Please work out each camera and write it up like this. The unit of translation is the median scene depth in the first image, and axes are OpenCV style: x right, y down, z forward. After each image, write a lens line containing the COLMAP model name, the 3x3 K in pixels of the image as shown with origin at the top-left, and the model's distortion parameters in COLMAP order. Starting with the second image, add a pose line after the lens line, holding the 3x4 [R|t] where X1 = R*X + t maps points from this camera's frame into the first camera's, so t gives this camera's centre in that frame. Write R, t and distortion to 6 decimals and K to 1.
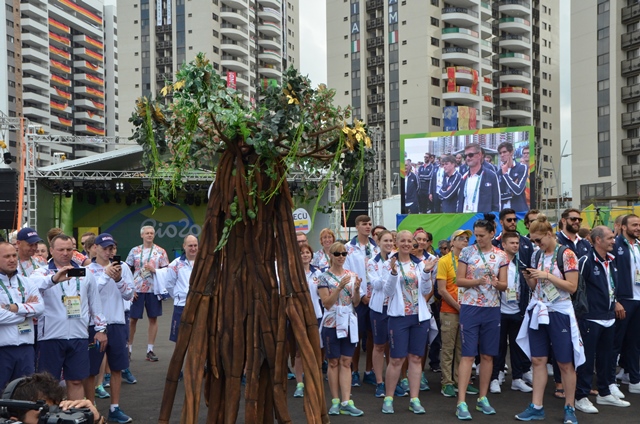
lens RADIAL K [[741.2, 0, 318.8], [0, 741.2, 214.4], [0, 0, 1]] dist [0.027759, 0.000000]
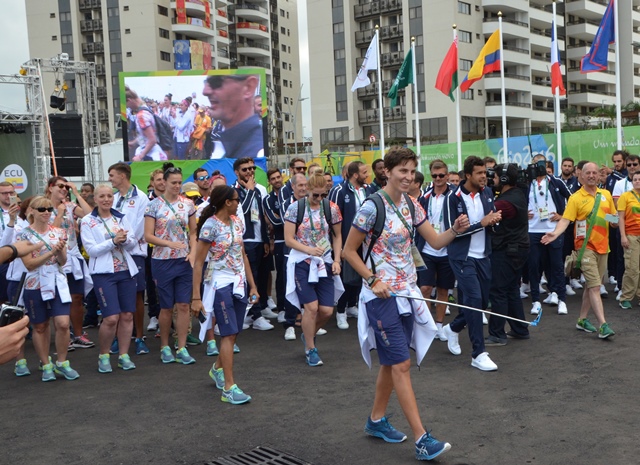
lens RADIAL K [[654.1, 0, 321.8], [0, 654.1, 224.6], [0, 0, 1]] dist [0.016474, 0.000000]
pose [[0.896043, -0.044572, 0.441724, -0.031581], [0.008104, 0.996424, 0.084104, 0.012384], [-0.443893, -0.071781, 0.893200, 0.202520]]
